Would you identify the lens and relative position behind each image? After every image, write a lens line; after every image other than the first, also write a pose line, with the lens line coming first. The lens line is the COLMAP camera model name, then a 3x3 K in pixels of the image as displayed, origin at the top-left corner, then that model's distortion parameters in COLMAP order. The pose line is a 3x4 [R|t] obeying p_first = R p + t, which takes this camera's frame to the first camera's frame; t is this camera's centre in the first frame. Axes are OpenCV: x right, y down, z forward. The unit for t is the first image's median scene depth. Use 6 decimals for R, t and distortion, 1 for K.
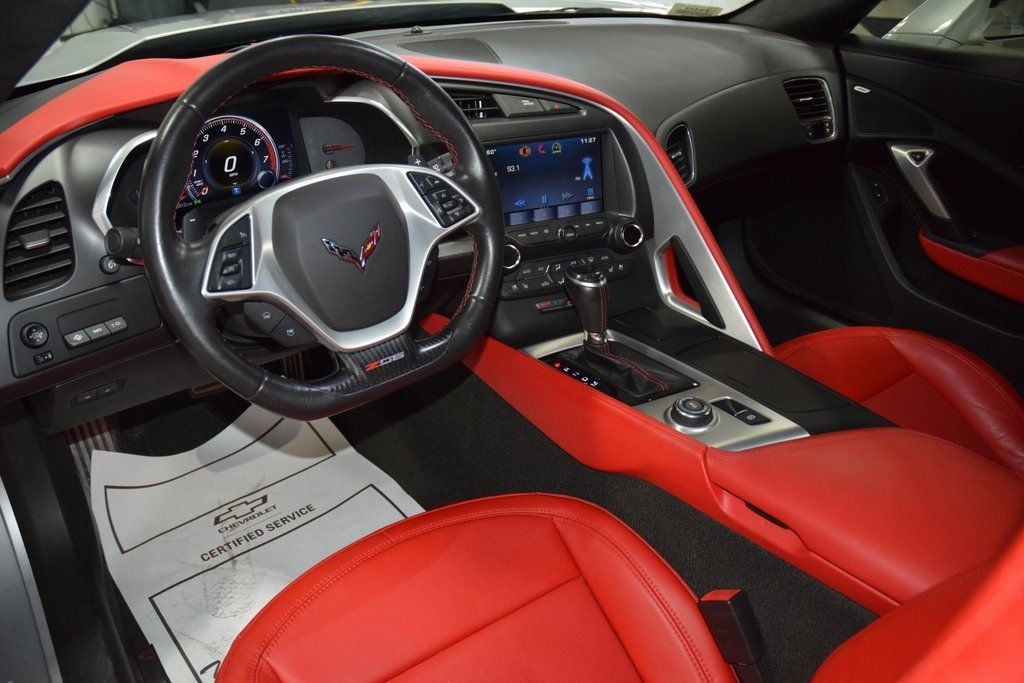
lens RADIAL K [[853.3, 0, 512.2], [0, 853.3, 363.5], [0, 0, 1]] dist [-0.169631, 0.191952]
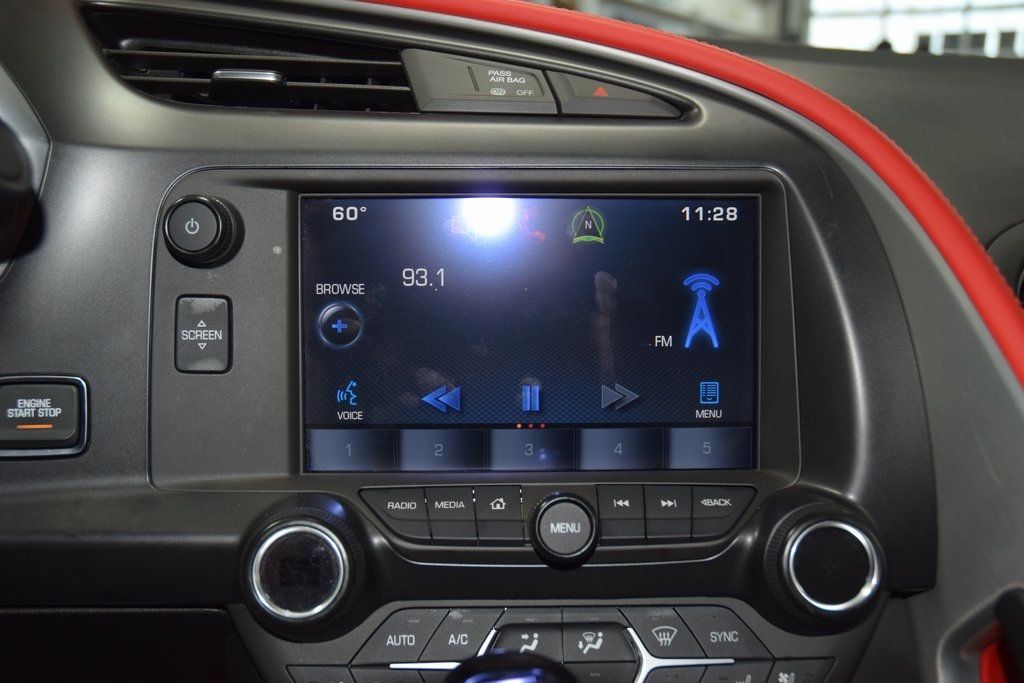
lens RADIAL K [[1045.0, 0, 515.6], [0, 1045.0, 367.2], [0, 0, 1]] dist [-0.083044, 0.014621]
pose [[0.930210, 0.085099, -0.357026, 0.162213], [-0.189238, 0.944686, -0.267877, -0.108531], [0.314481, 0.316745, 0.894860, 0.687096]]
